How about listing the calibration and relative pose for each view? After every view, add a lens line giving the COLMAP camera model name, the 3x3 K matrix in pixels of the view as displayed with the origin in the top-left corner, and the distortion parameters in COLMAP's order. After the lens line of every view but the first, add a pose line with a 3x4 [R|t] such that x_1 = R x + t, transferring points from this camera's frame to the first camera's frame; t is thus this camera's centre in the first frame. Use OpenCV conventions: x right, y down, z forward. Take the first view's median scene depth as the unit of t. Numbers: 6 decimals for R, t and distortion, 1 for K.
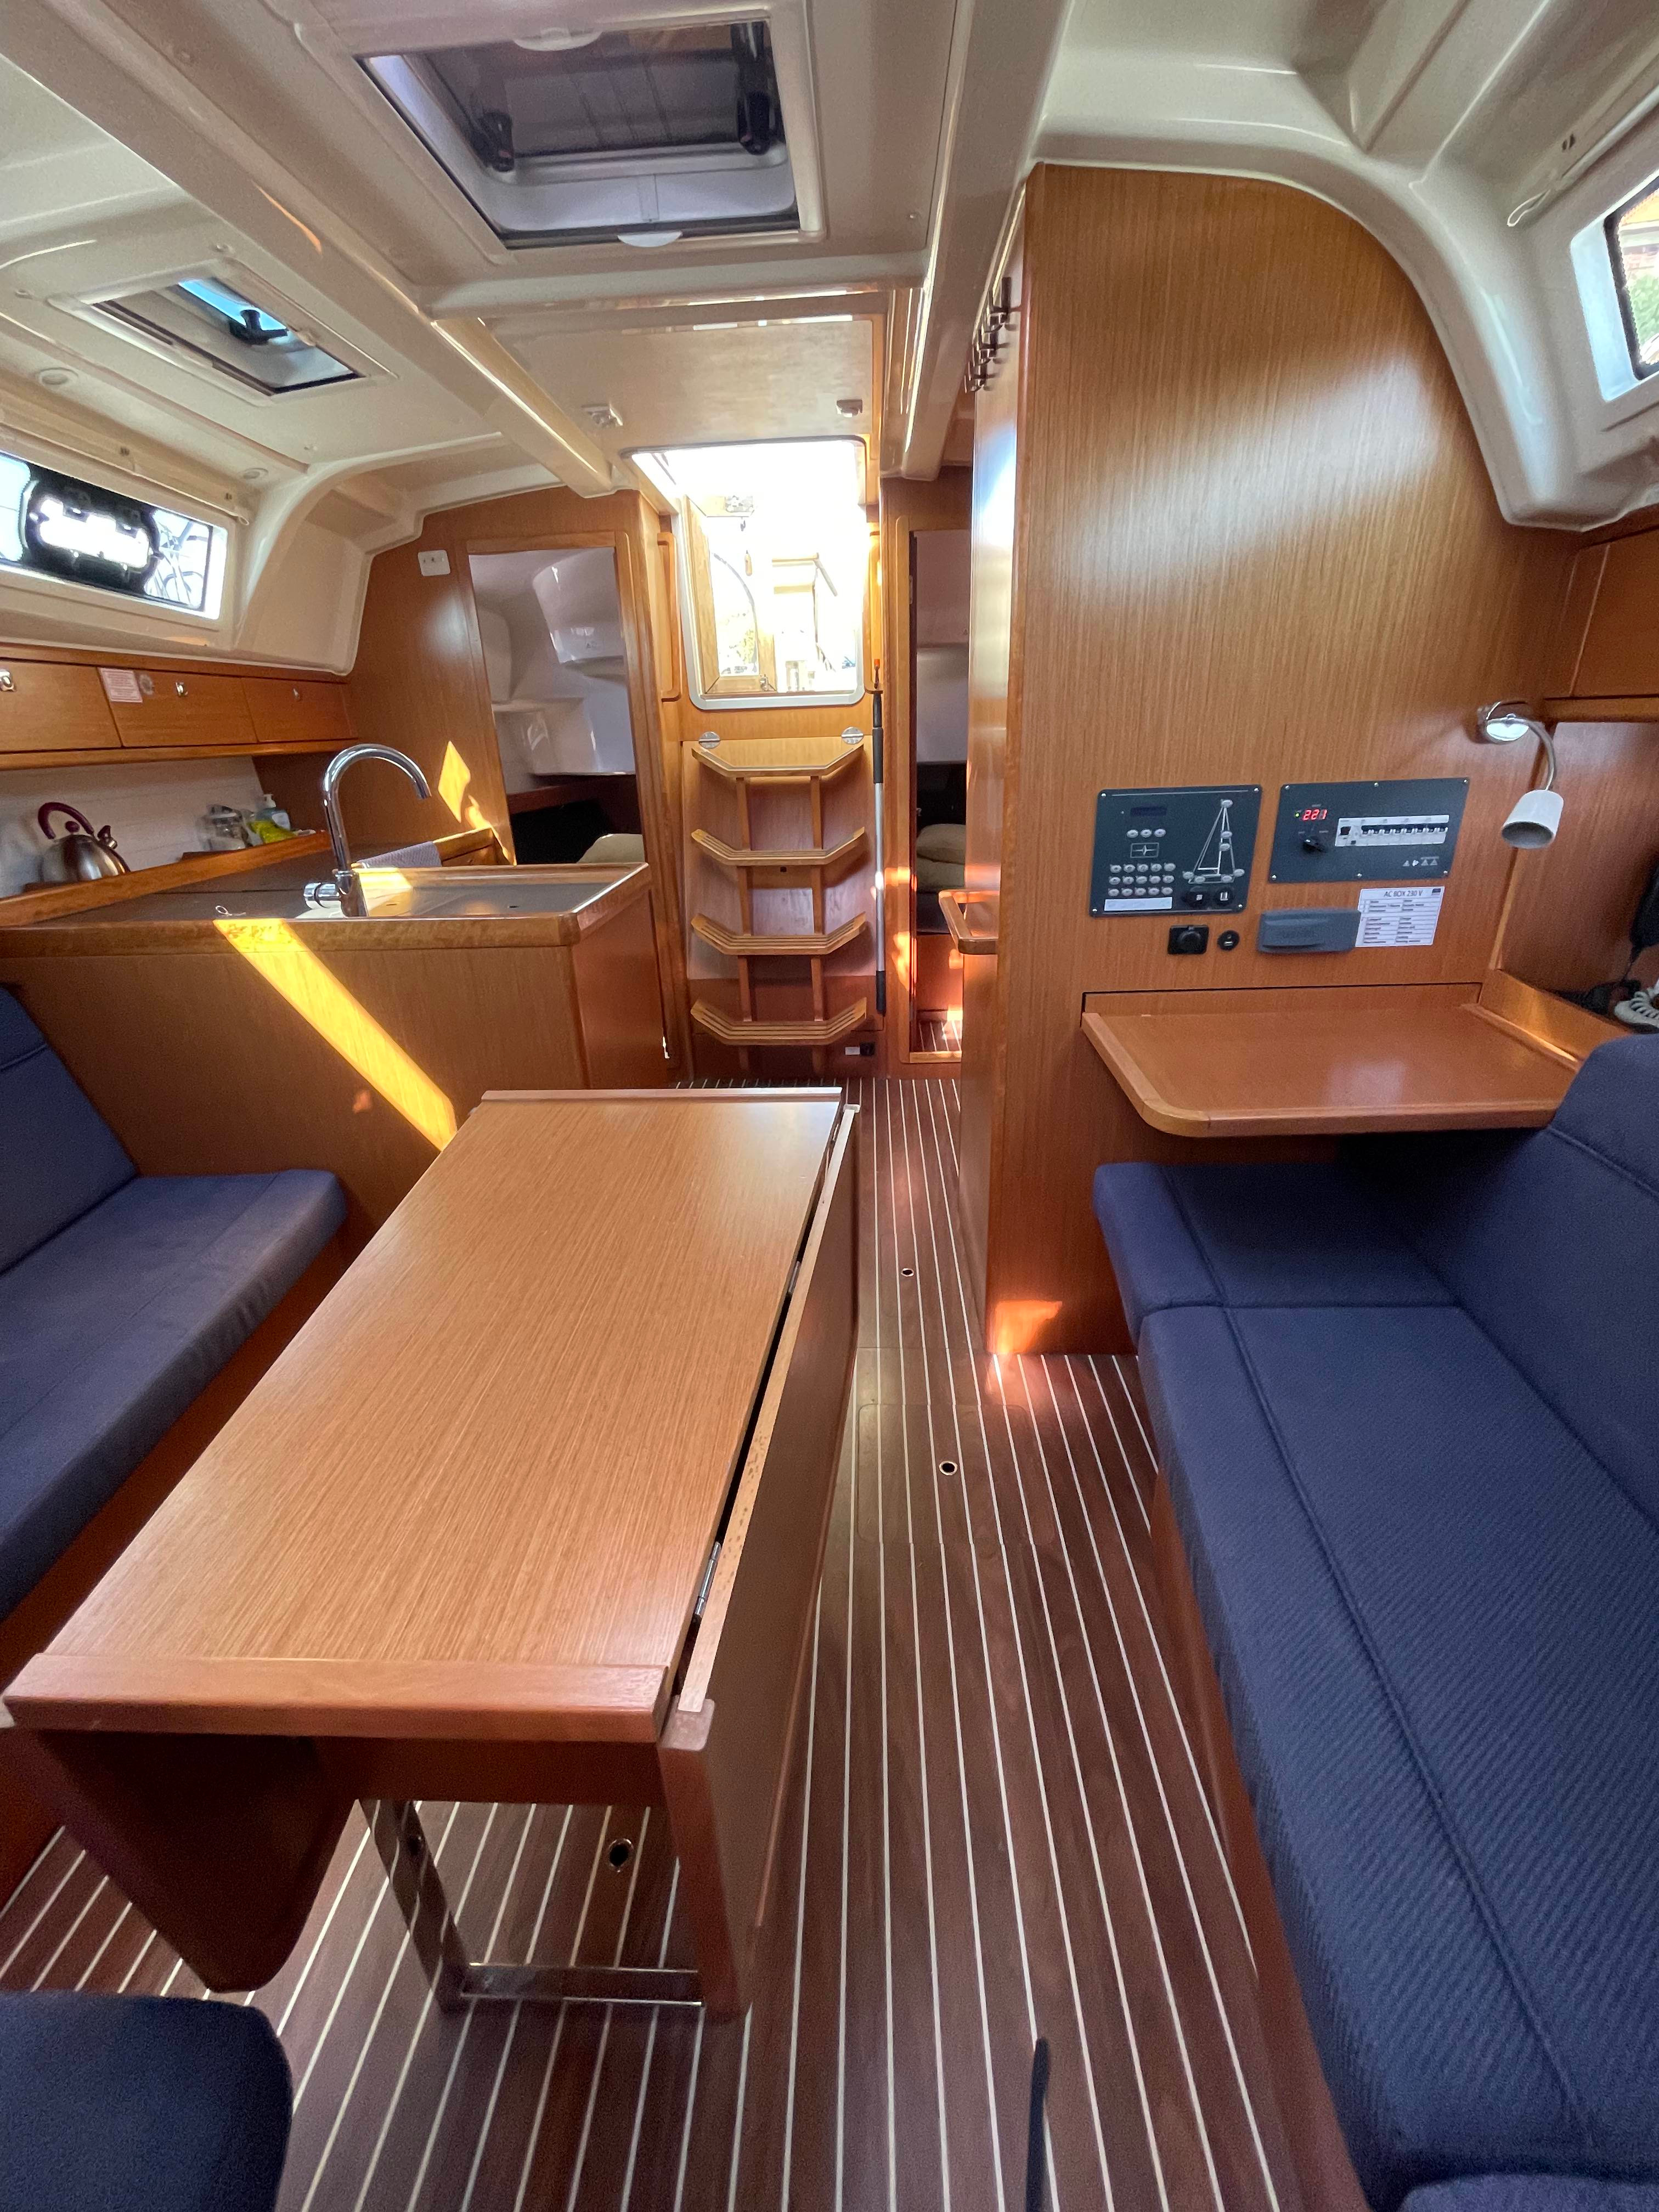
lens RADIAL K [[900.4, 0, 839.5], [0, 900.4, 1087.9], [0, 0, 1]] dist [0.000939, 0.002438]
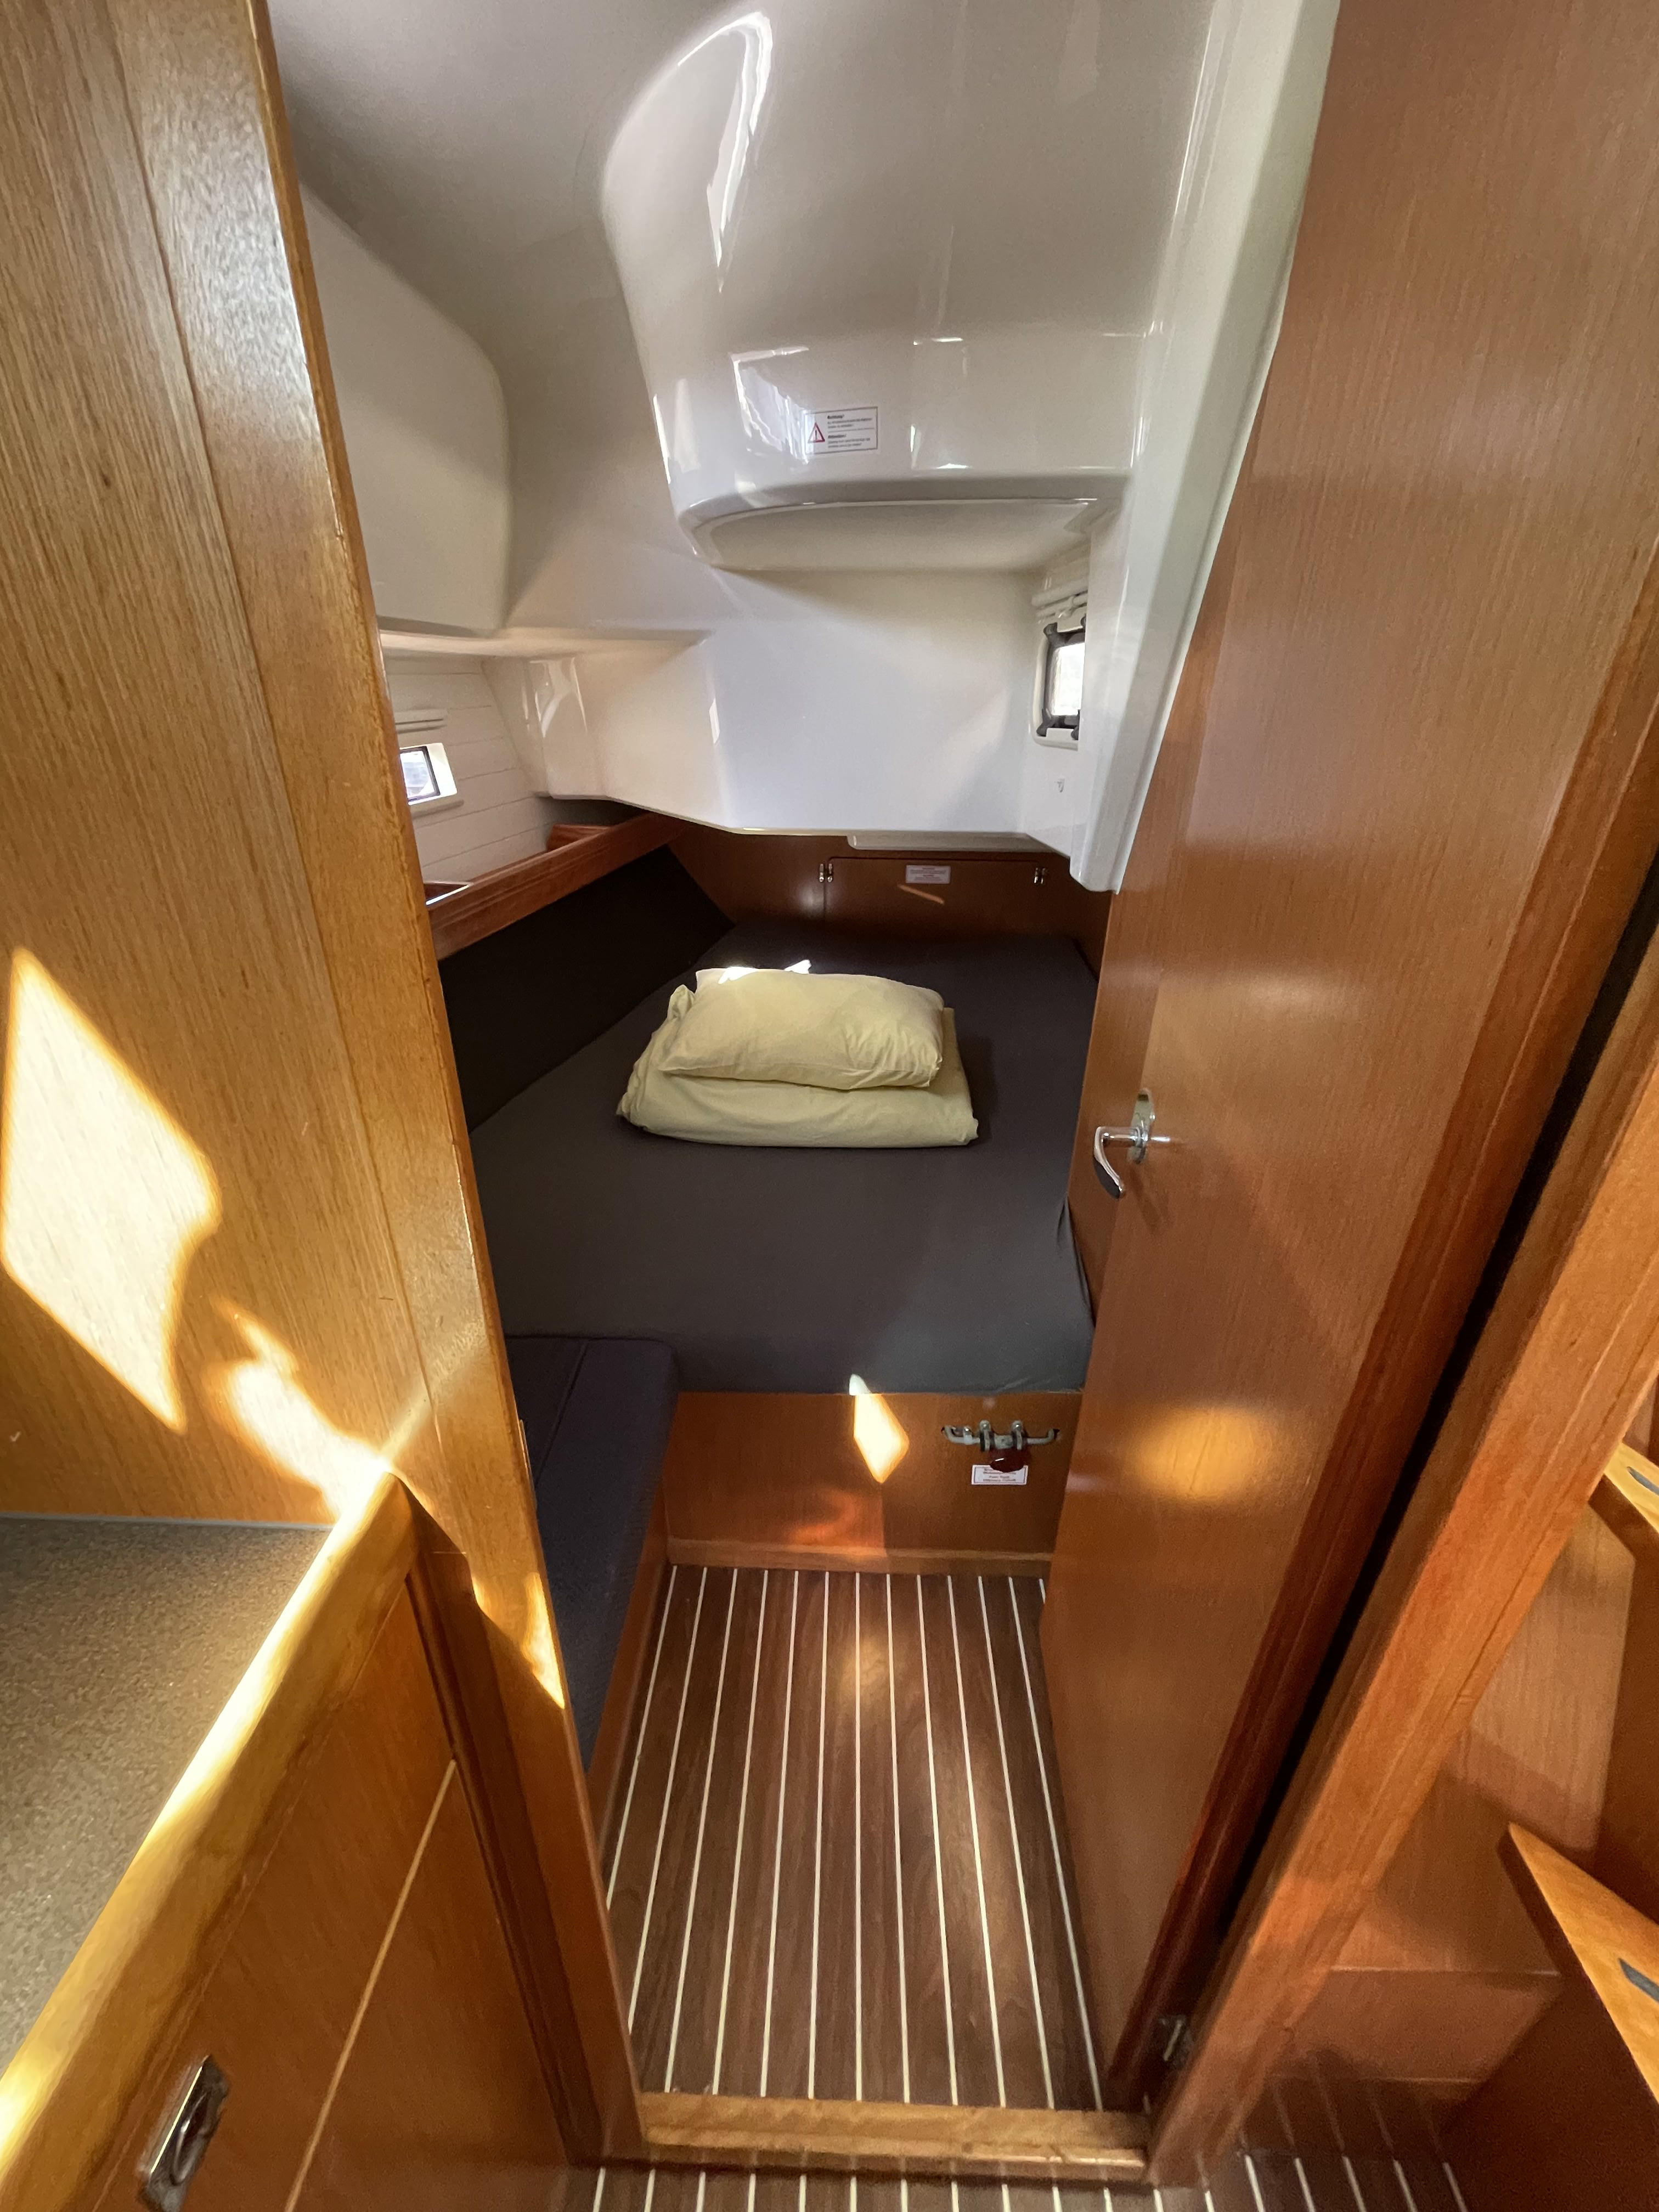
lens RADIAL K [[900.4, 0, 828.8], [0, 900.4, 1106.8], [0, 0, 1]] dist [0.000939, 0.002438]
pose [[0.999099, 0.039905, 0.014442, -0.316293], [-0.040852, 0.996524, 0.072601, -0.370299], [-0.011495, -0.073126, 0.997256, 0.851132]]
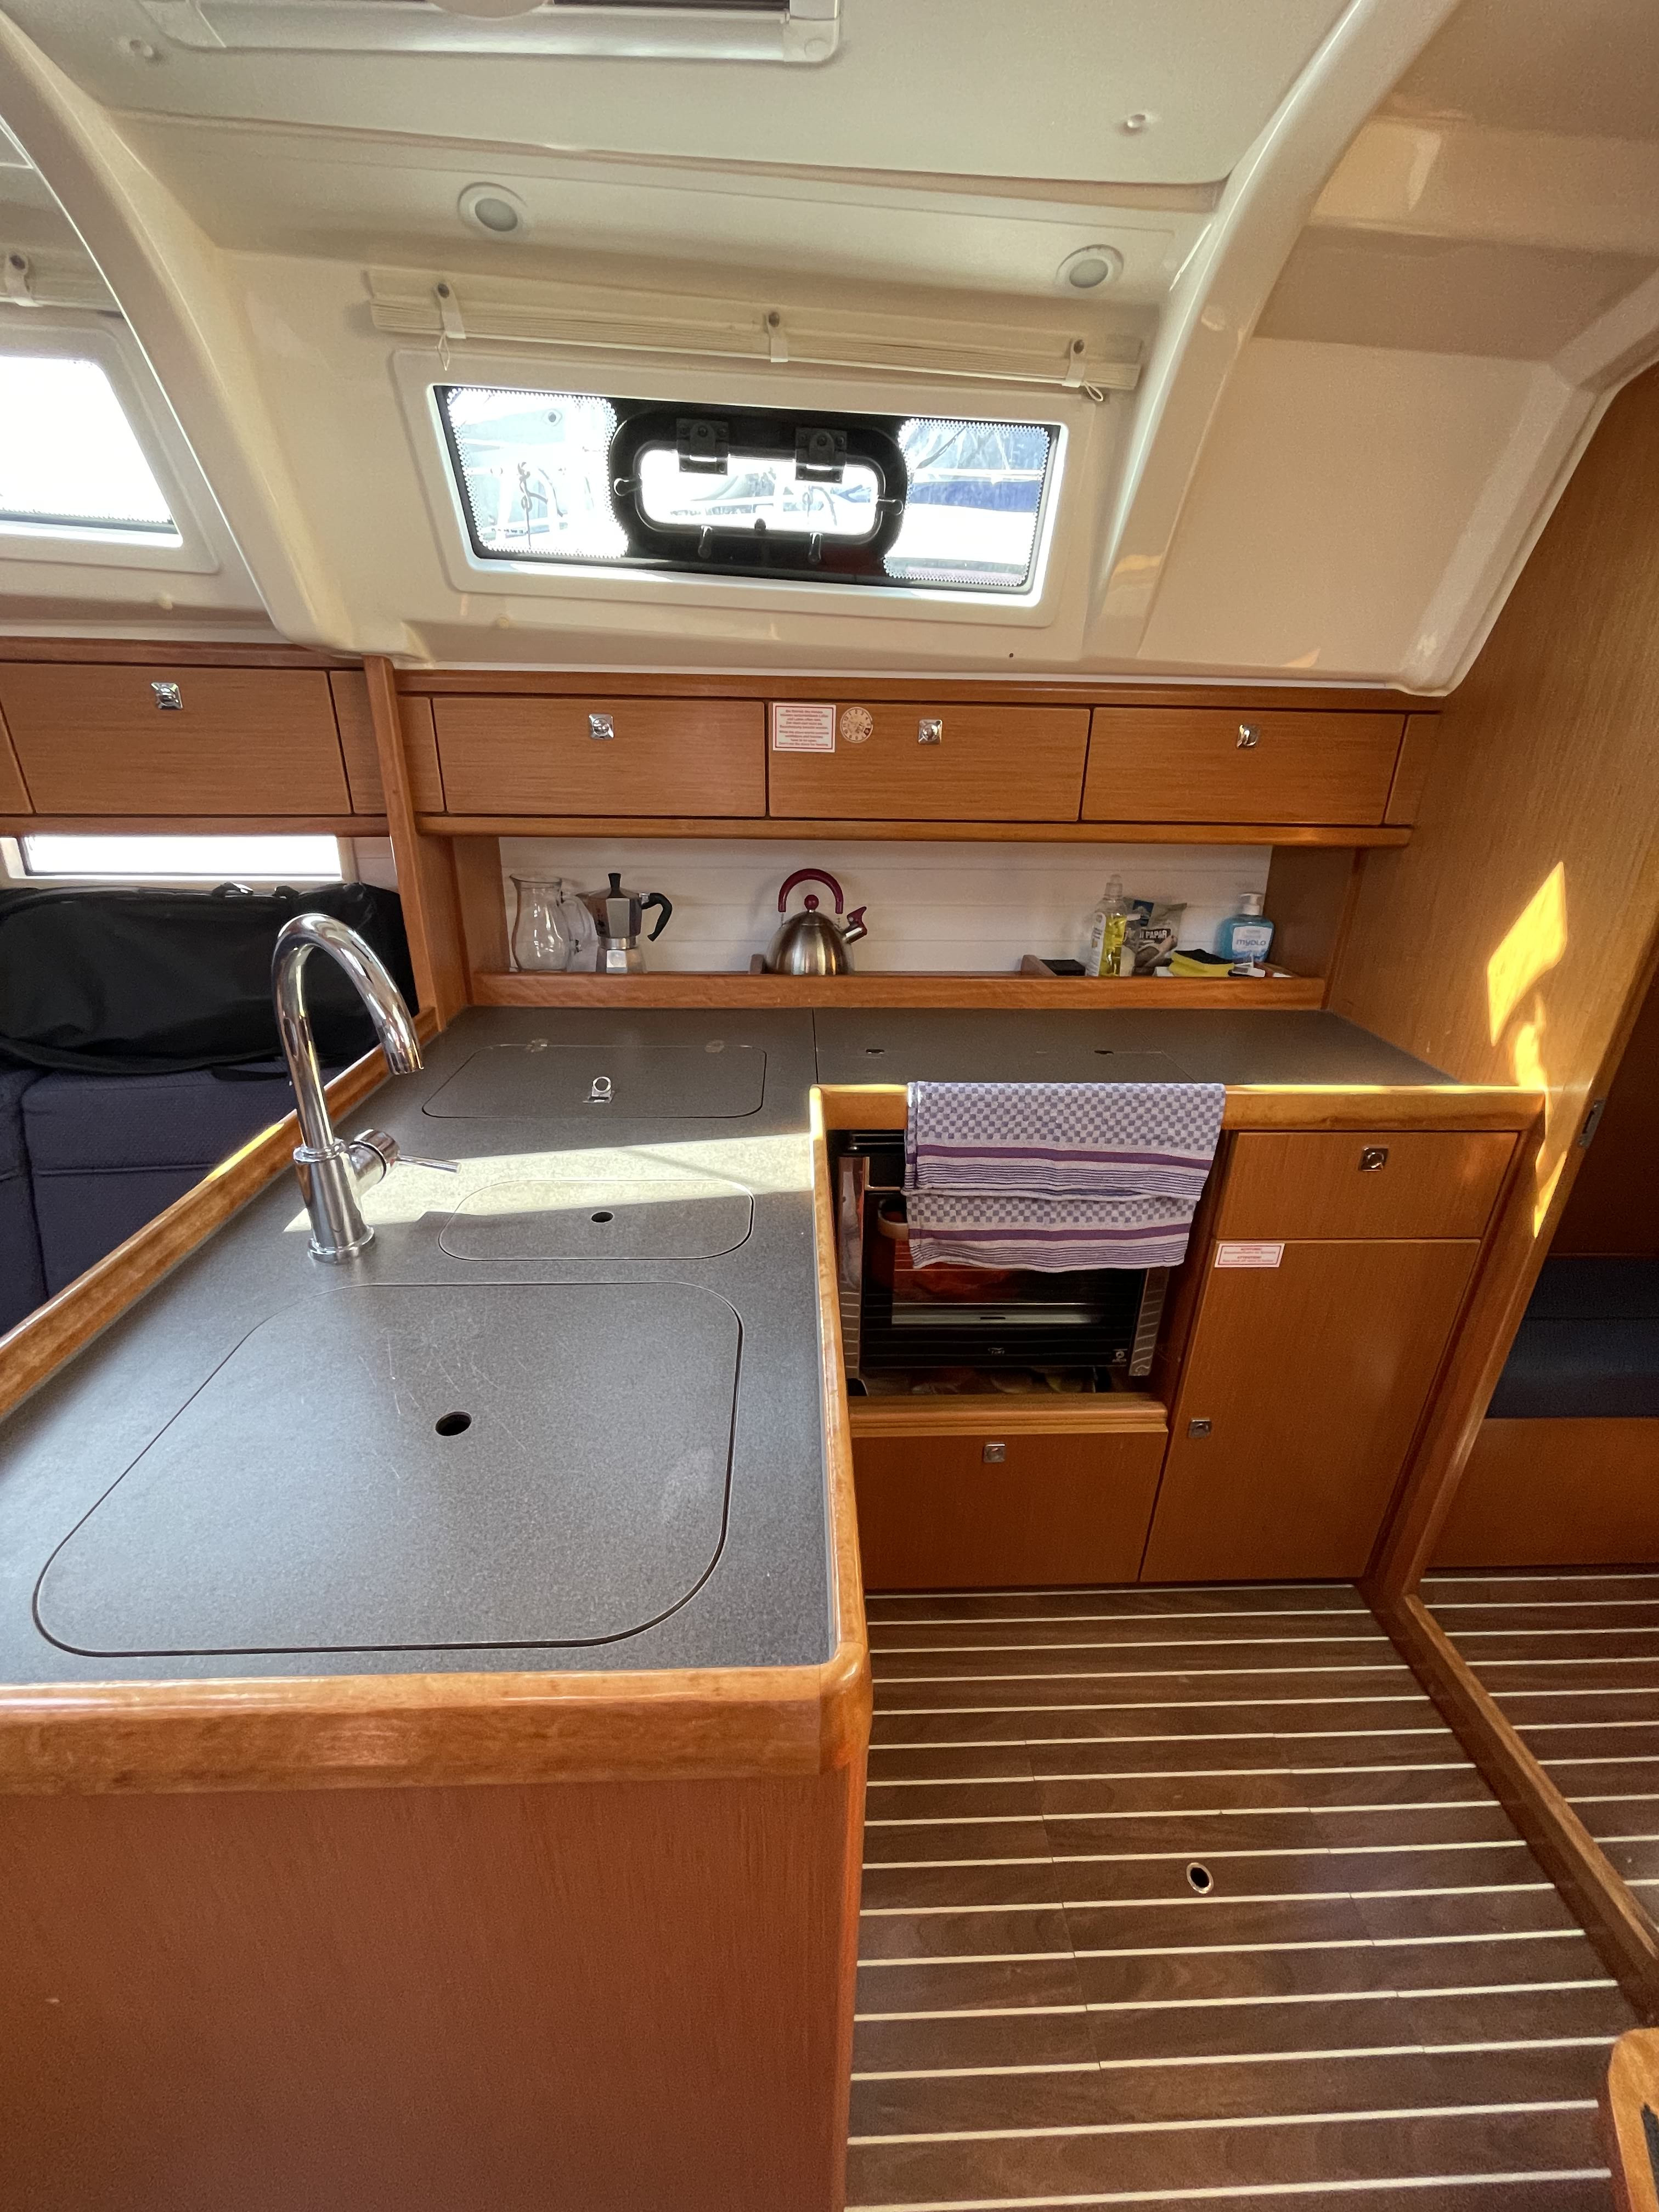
lens RADIAL K [[900.4, 0, 817.8], [0, 900.4, 1101.7], [0, 0, 1]] dist [0.000939, 0.002438]
pose [[0.037572, 0.396744, -0.917160, -0.046466], [-0.396829, 0.848262, 0.350683, -0.298137], [0.917123, 0.350780, 0.189310, 0.651827]]
